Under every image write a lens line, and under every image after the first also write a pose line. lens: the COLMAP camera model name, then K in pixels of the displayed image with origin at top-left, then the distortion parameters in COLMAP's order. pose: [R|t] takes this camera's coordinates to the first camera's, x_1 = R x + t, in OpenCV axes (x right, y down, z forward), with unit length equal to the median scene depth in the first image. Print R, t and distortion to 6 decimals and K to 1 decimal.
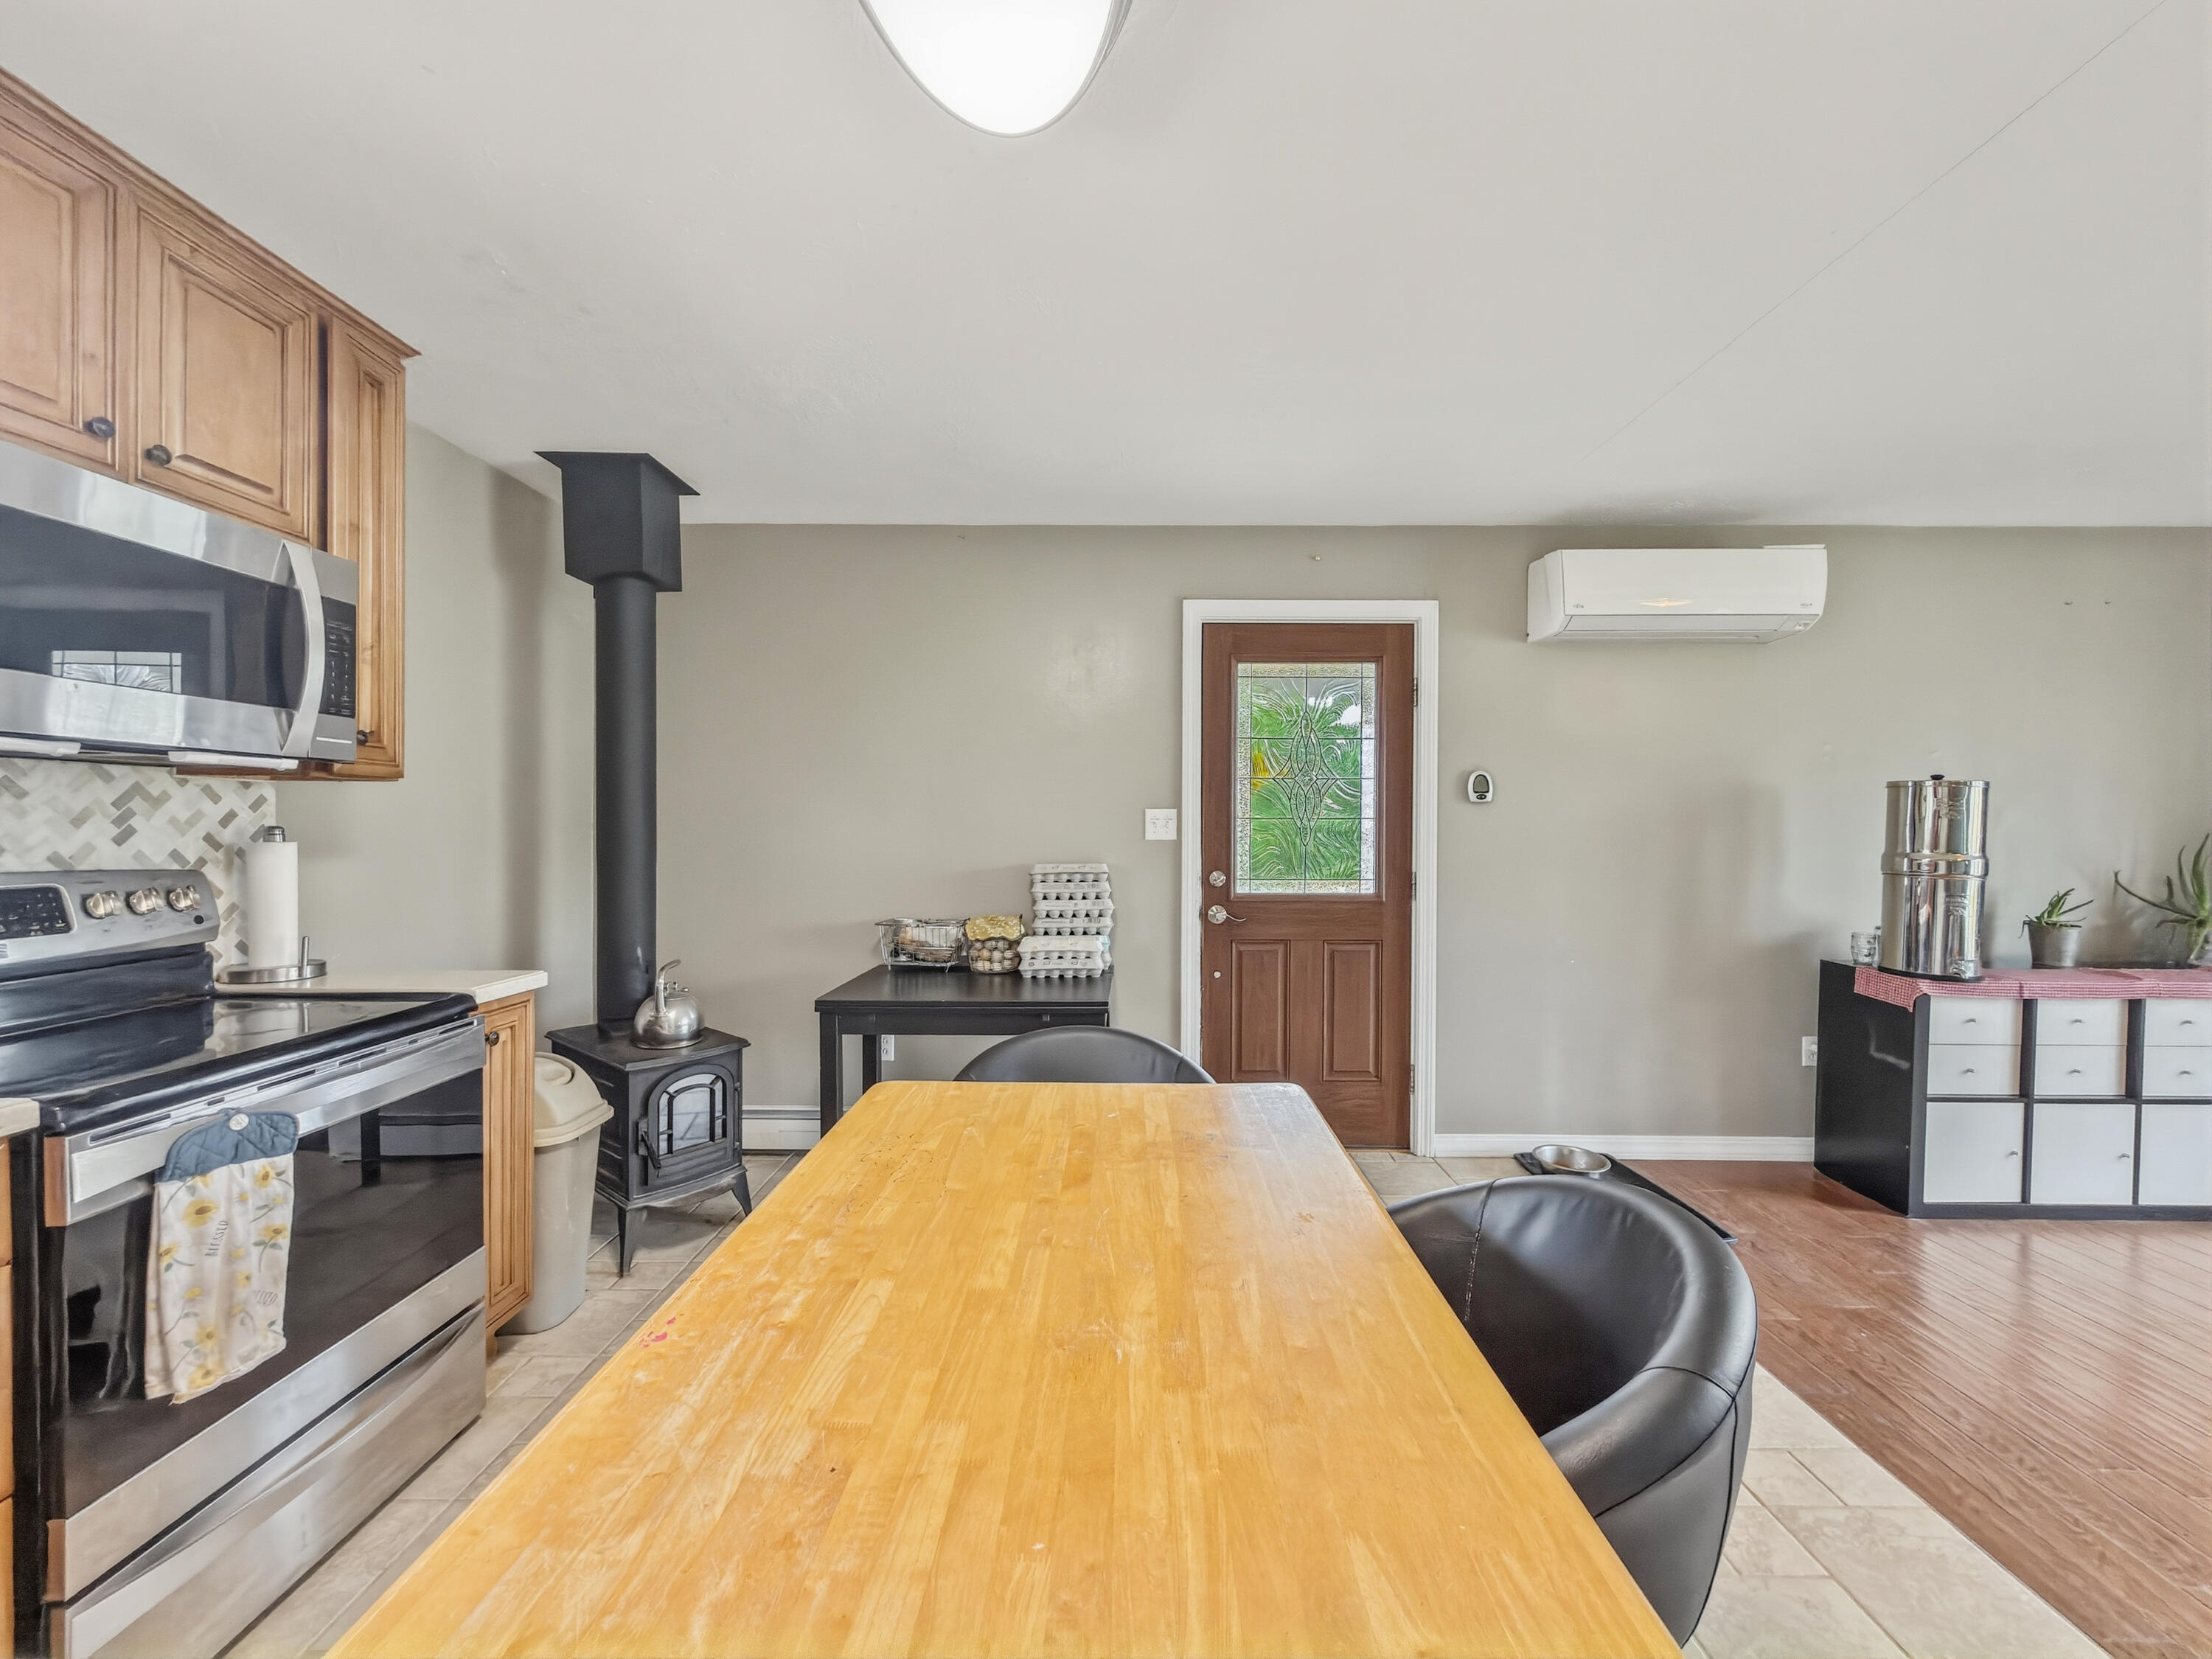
lens RADIAL K [[880.8, 0, 1110.5], [0, 880.8, 833.1], [0, 0, 1]] dist [-0.001887, 0.000467]
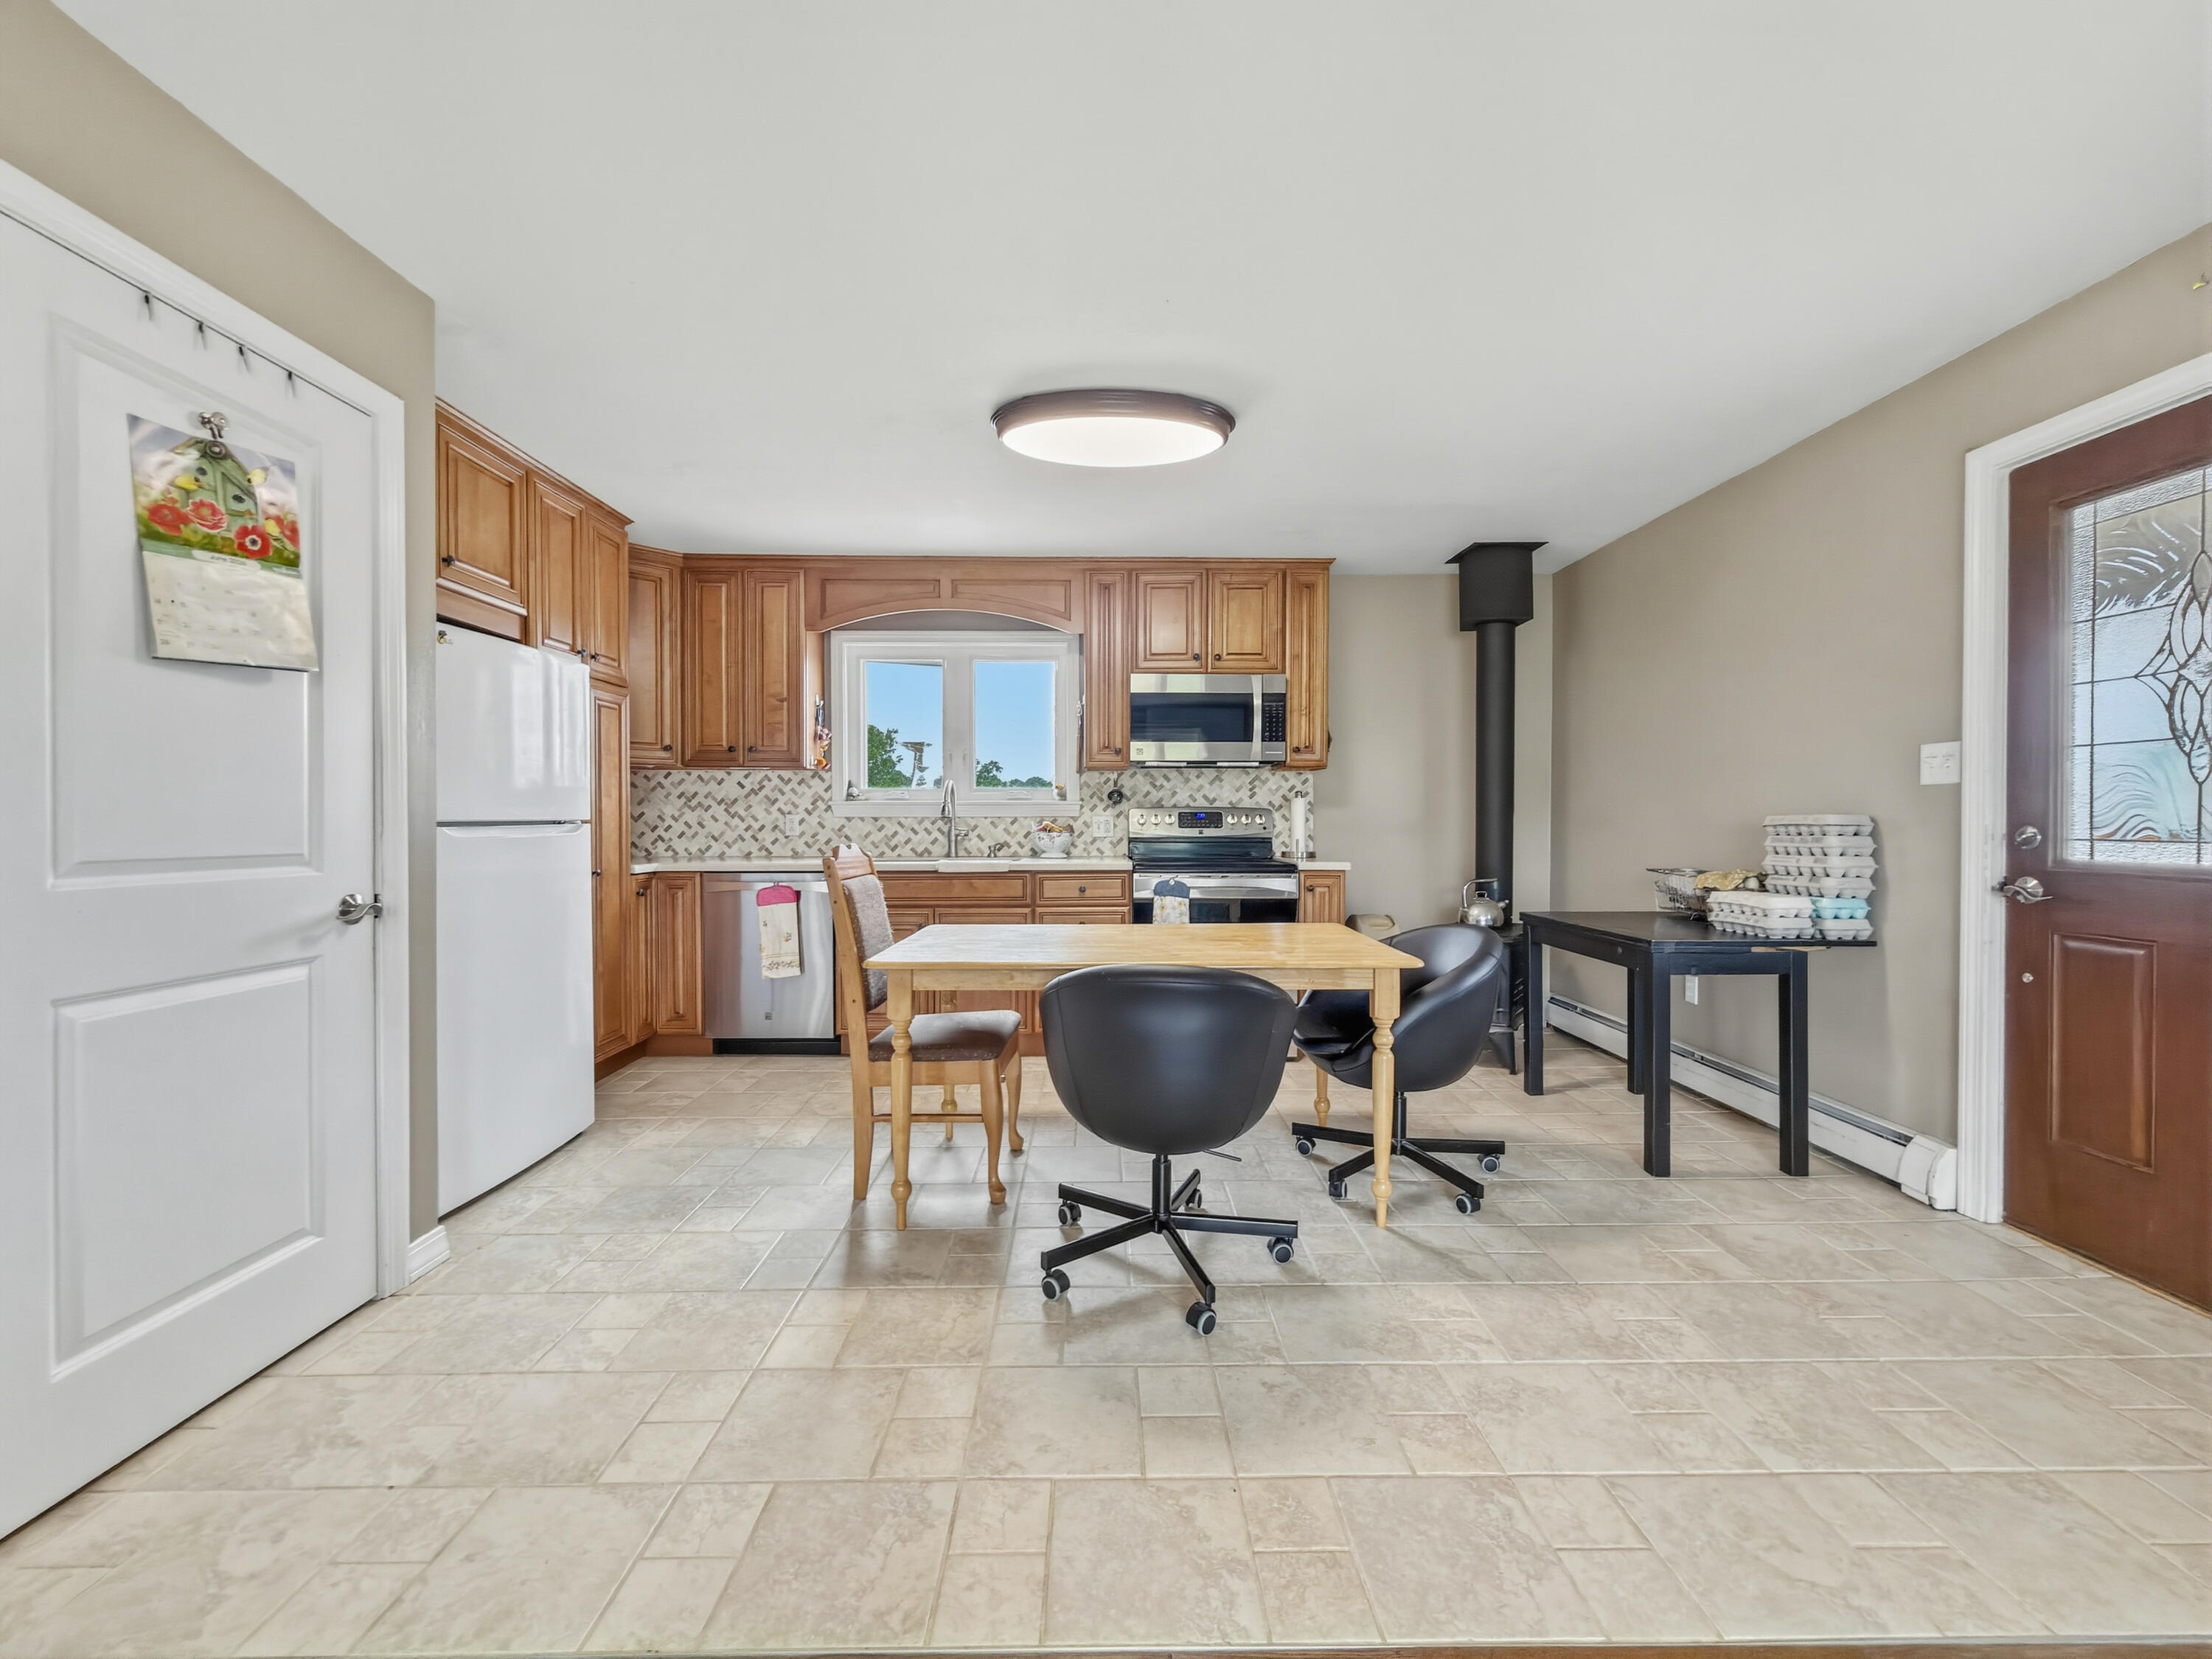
lens RADIAL K [[880.8, 0, 1112.8], [0, 880.8, 835.5], [0, 0, 1]] dist [-0.001887, 0.000467]
pose [[0.023273, 0.015684, -0.999606, 1.024121], [-0.007022, 0.999855, 0.015524, 0.057932], [0.999704, 0.006658, 0.023380, 0.354141]]
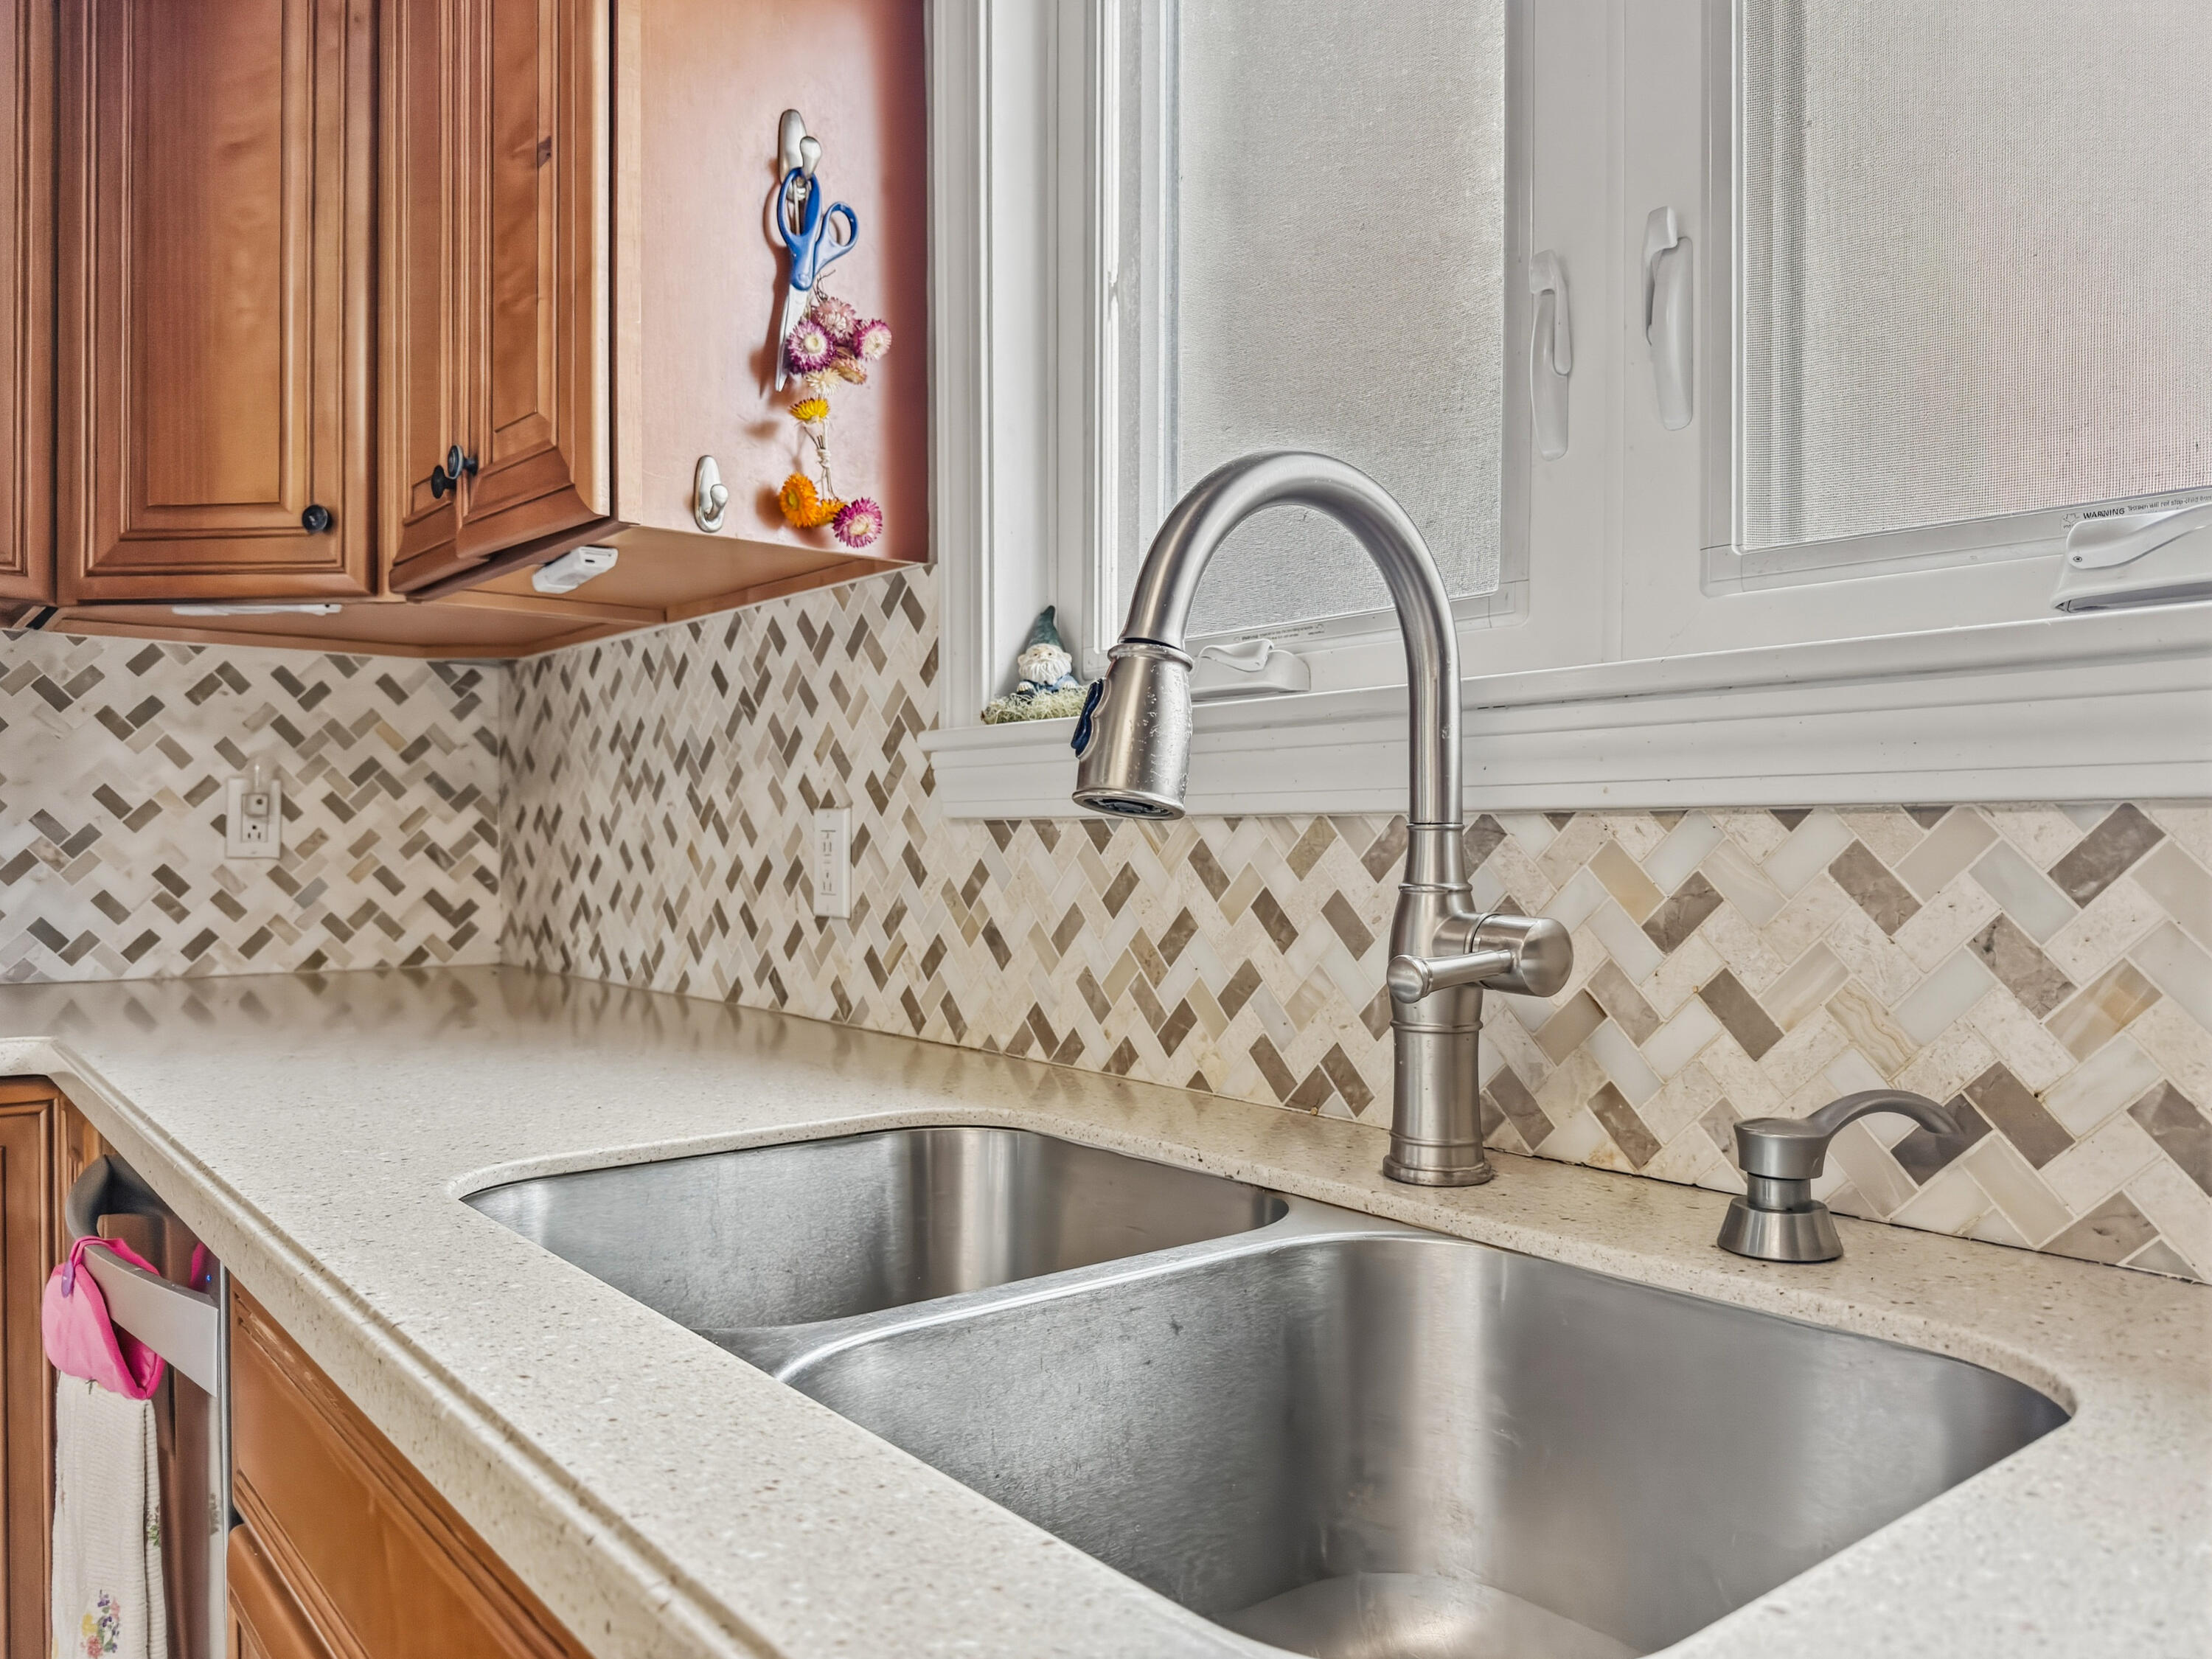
lens RADIAL K [[1570.7, 0, 1100.1], [0, 1570.7, 840.1], [0, 0, 1]] dist [0.048290, -0.010748]
pose [[-0.773907, -0.007825, -0.633250, -0.454115], [-0.012093, 0.999924, 0.002422, 0.057452], [0.633183, 0.009532, -0.773943, 0.298898]]
